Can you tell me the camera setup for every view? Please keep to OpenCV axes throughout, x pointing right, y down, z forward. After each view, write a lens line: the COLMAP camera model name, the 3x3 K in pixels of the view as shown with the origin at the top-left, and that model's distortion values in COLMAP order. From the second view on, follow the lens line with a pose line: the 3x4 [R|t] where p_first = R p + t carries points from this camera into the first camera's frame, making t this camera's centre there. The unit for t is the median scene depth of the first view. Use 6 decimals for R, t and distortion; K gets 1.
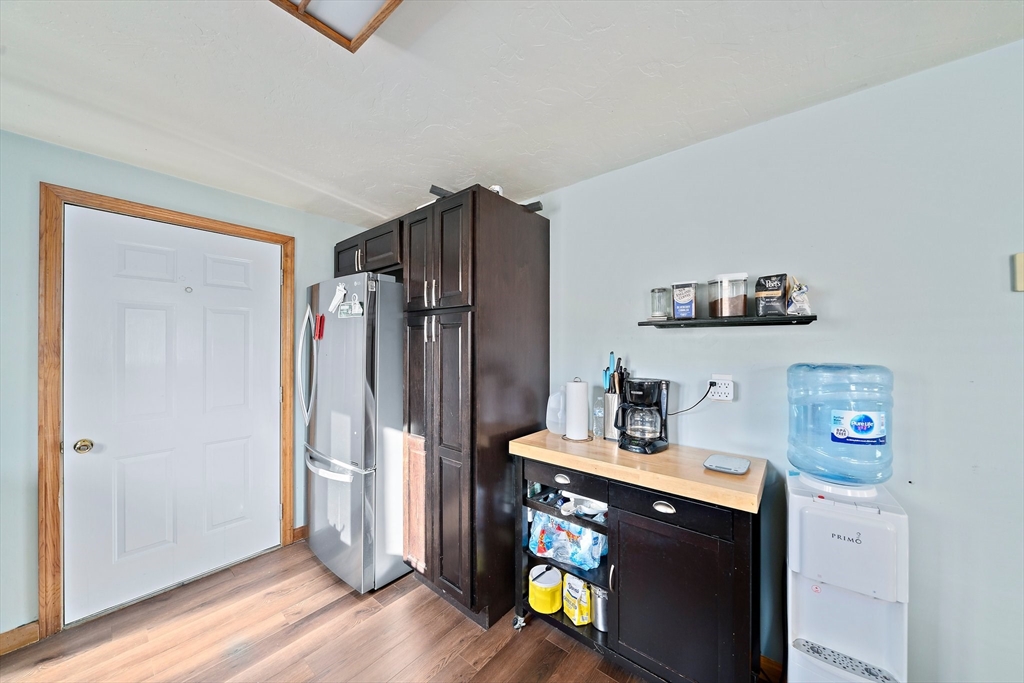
lens RADIAL K [[358.4, 0, 515.7], [0, 358.4, 341.1], [0, 0, 1]] dist [-0.001864, -0.000103]
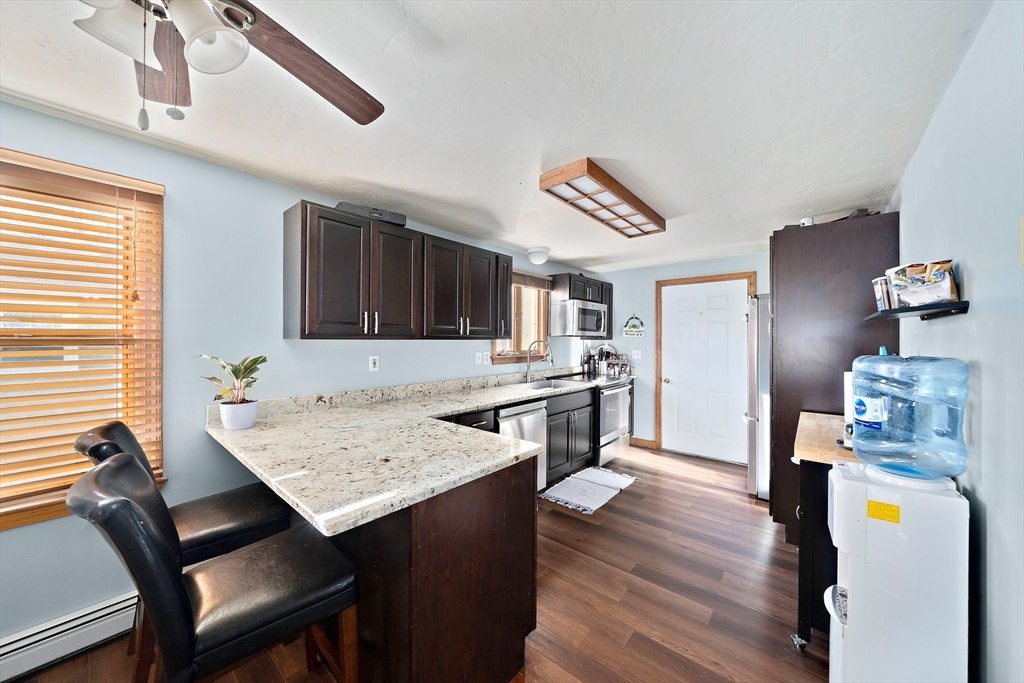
lens RADIAL K [[358.4, 0, 516.0], [0, 358.4, 342.0], [0, 0, 1]] dist [-0.001864, -0.000103]
pose [[-0.014111, -0.002385, -0.999898, 1.295248], [0.008647, 0.999959, -0.002507, 0.015478], [0.999863, -0.008682, -0.014090, -0.026041]]
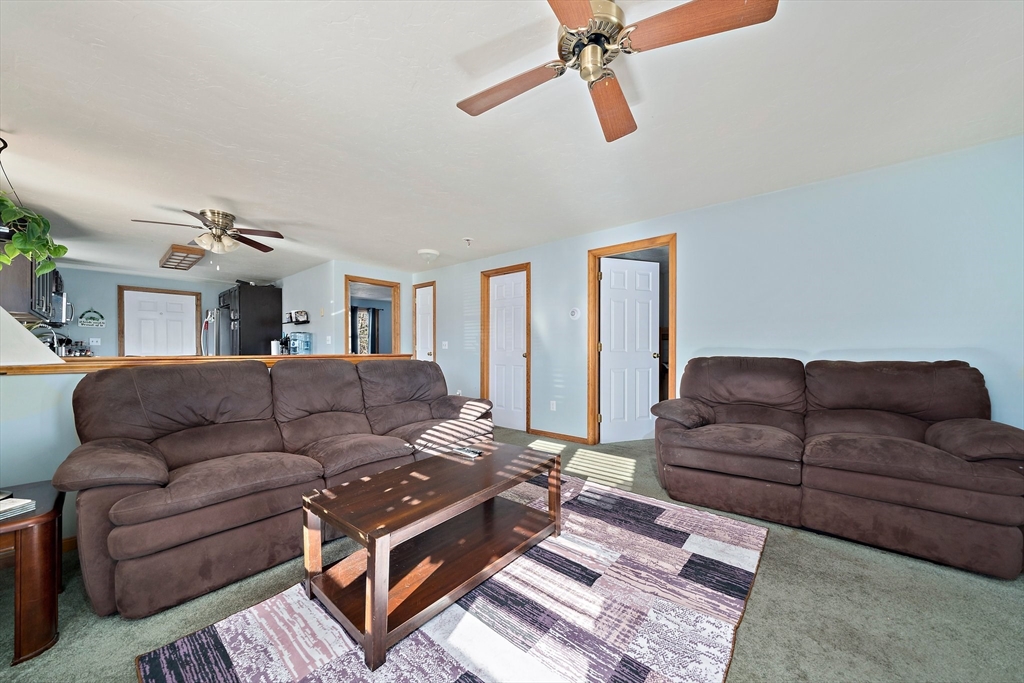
lens RADIAL K [[358.4, 0, 501.3], [0, 358.4, 341.4], [0, 0, 1]] dist [-0.001864, -0.000103]
pose [[0.999066, -0.009450, -0.042161, 2.391379], [0.009268, 0.999947, -0.004502, 0.150956], [0.042201, 0.004107, 0.999101, -2.179391]]
